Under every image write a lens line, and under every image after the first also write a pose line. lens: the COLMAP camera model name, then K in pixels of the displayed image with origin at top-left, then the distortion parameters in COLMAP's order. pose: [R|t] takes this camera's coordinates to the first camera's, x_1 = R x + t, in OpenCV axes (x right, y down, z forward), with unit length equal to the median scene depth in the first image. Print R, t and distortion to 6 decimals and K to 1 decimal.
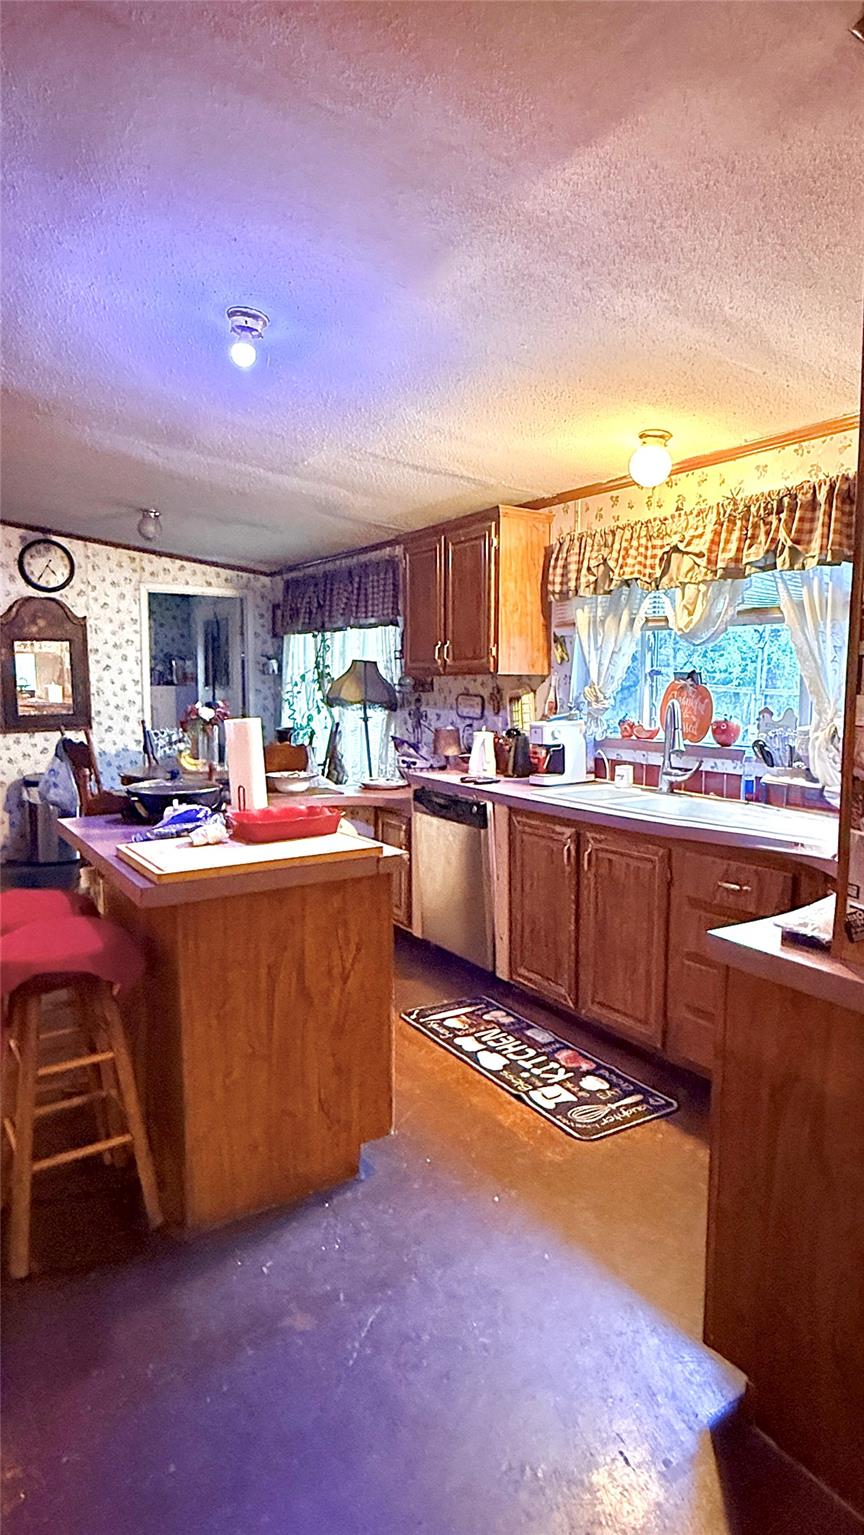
lens RADIAL K [[868.9, 0, 433.3], [0, 868.9, 761.5], [0, 0, 1]] dist [0.007016, 0.000472]
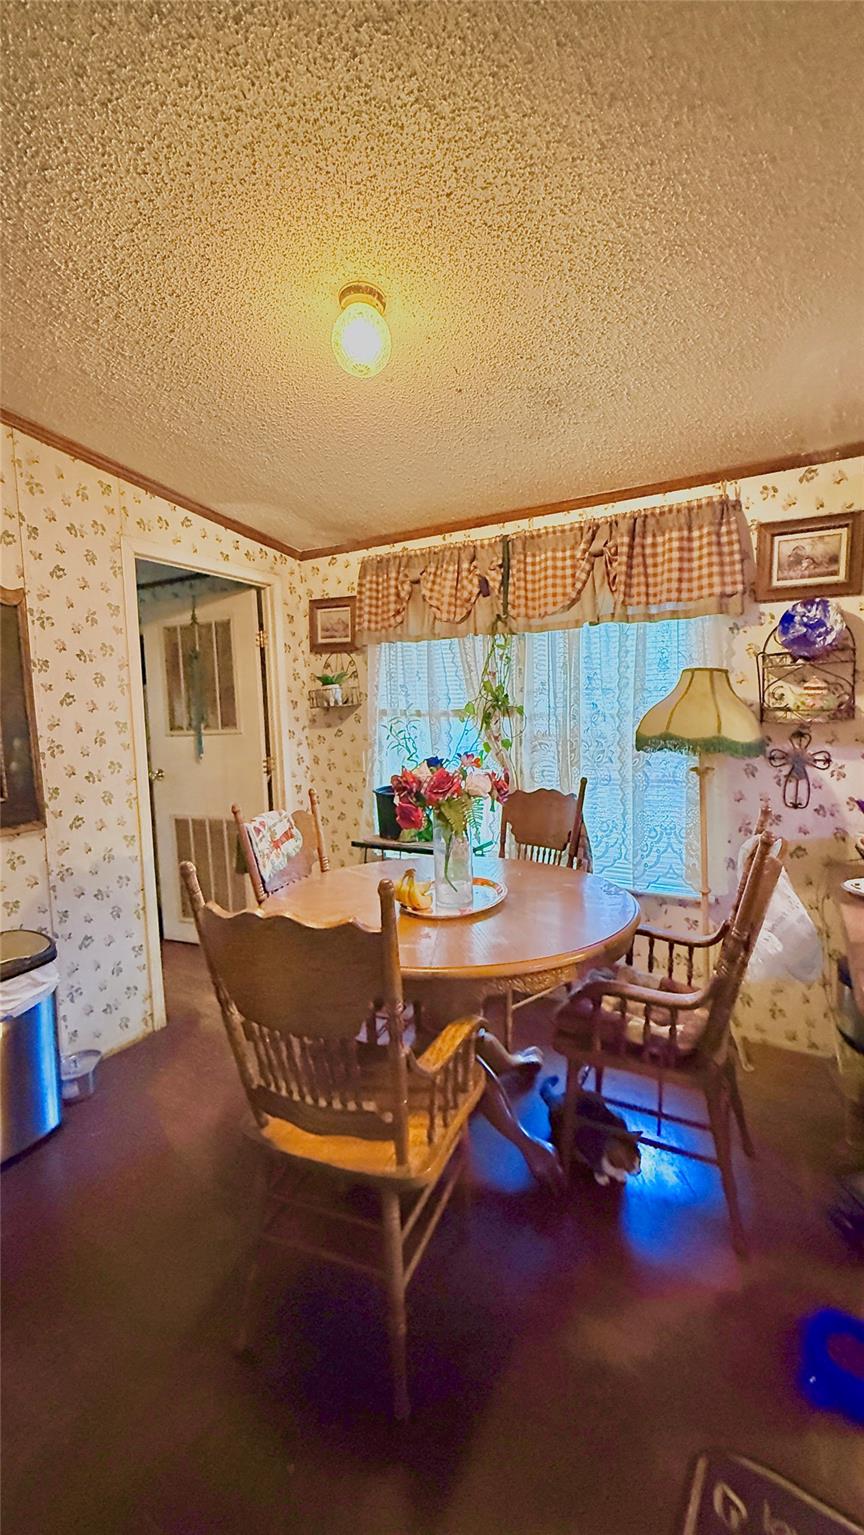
lens RADIAL K [[617.8, 0, 429.8], [0, 617.8, 765.6], [0, 0, 1]] dist [0.004284, -0.000454]
pose [[0.881177, -0.068368, 0.467817, -0.382883], [0.074448, 0.997210, 0.005505, -0.060549], [-0.466888, 0.029977, 0.883808, 0.631516]]
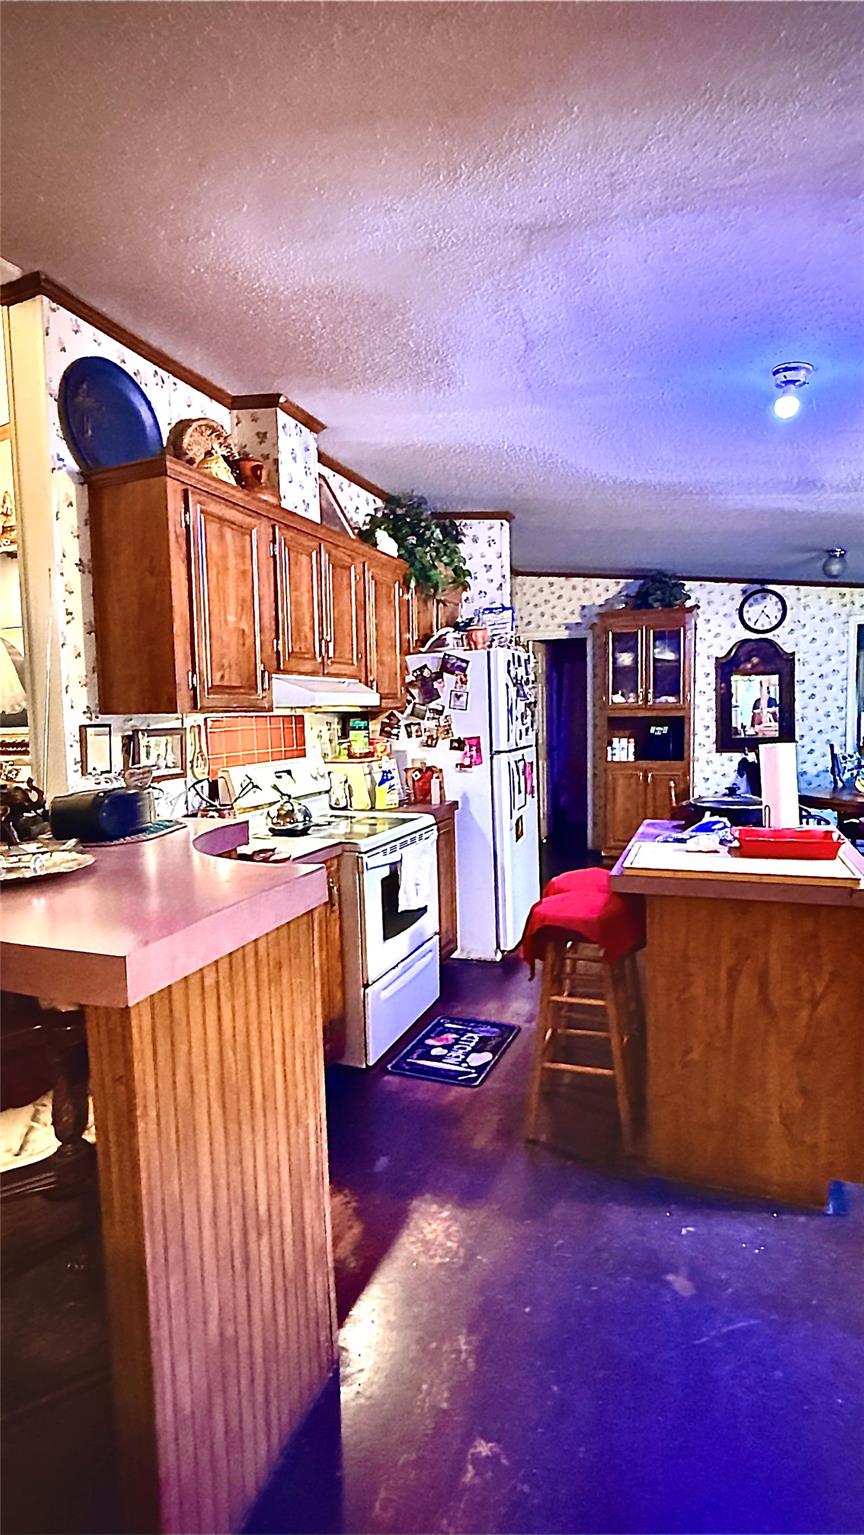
lens RADIAL K [[752.1, 0, 433.4], [0, 752.1, 769.0], [0, 0, 1]] dist [-0.003162, -0.000368]
pose [[0.595495, 0.048722, -0.801880, 0.118193], [-0.058200, 0.998153, 0.017427, -0.003865], [0.801248, 0.036292, 0.597231, 0.044564]]
